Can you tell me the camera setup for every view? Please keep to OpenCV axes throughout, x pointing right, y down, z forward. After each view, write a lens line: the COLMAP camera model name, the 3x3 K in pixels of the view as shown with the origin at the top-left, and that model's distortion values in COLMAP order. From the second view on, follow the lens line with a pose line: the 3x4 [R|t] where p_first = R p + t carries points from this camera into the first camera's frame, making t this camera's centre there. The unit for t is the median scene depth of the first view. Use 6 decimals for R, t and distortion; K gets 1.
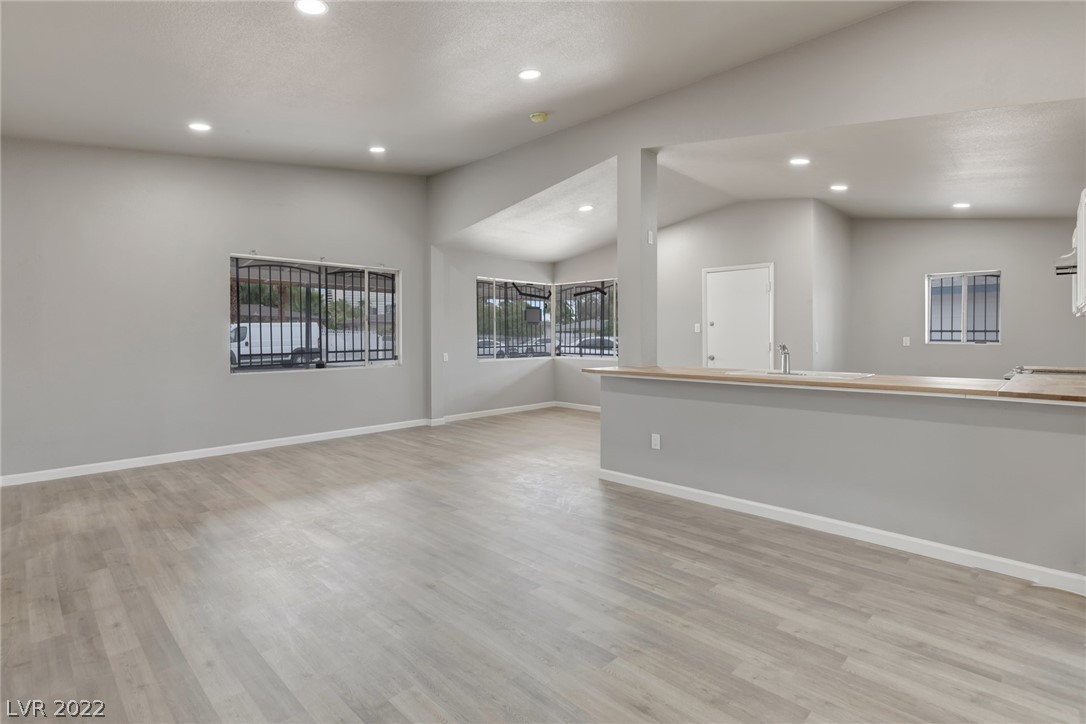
lens RADIAL K [[523.6, 0, 542.8], [0, 523.6, 338.9], [0, 0, 1]] dist [0.000991, -0.000273]
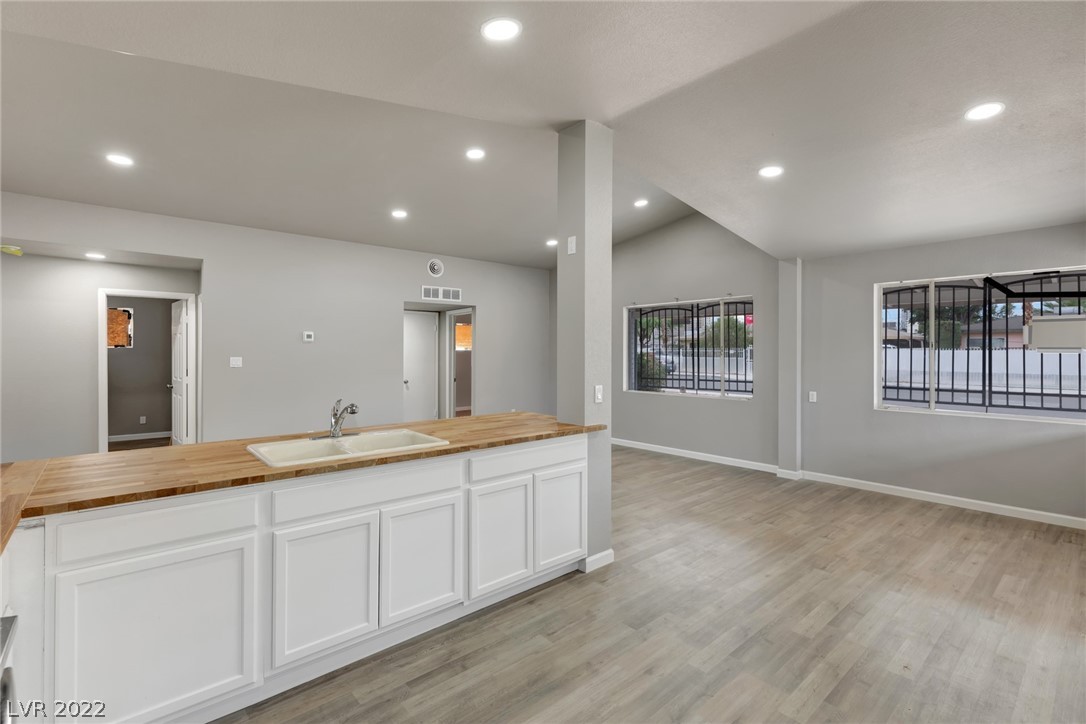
lens RADIAL K [[498.0, 0, 548.7], [0, 498.0, 351.8], [0, 0, 1]] dist [0.003939, 0.000286]
pose [[-0.081668, 0.004081, -0.996651, 0.670480], [-0.006667, 0.999967, 0.004641, -0.037587], [0.996637, 0.007023, -0.081638, 0.769433]]
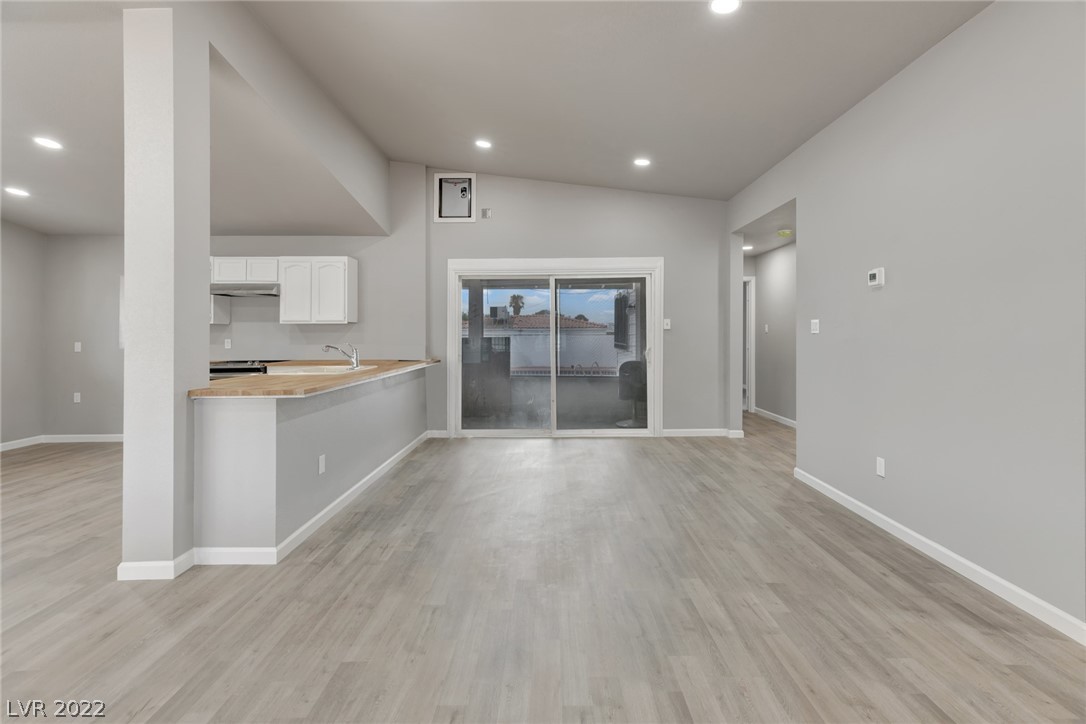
lens RADIAL K [[491.4, 0, 548.0], [0, 491.4, 335.3], [0, 0, 1]] dist [0.004468, 0.000189]
pose [[-0.696772, 0.004720, 0.717277, -0.383400], [0.010097, 0.999944, 0.003228, -0.005293], [-0.717222, 0.009492, -0.696780, 0.822108]]
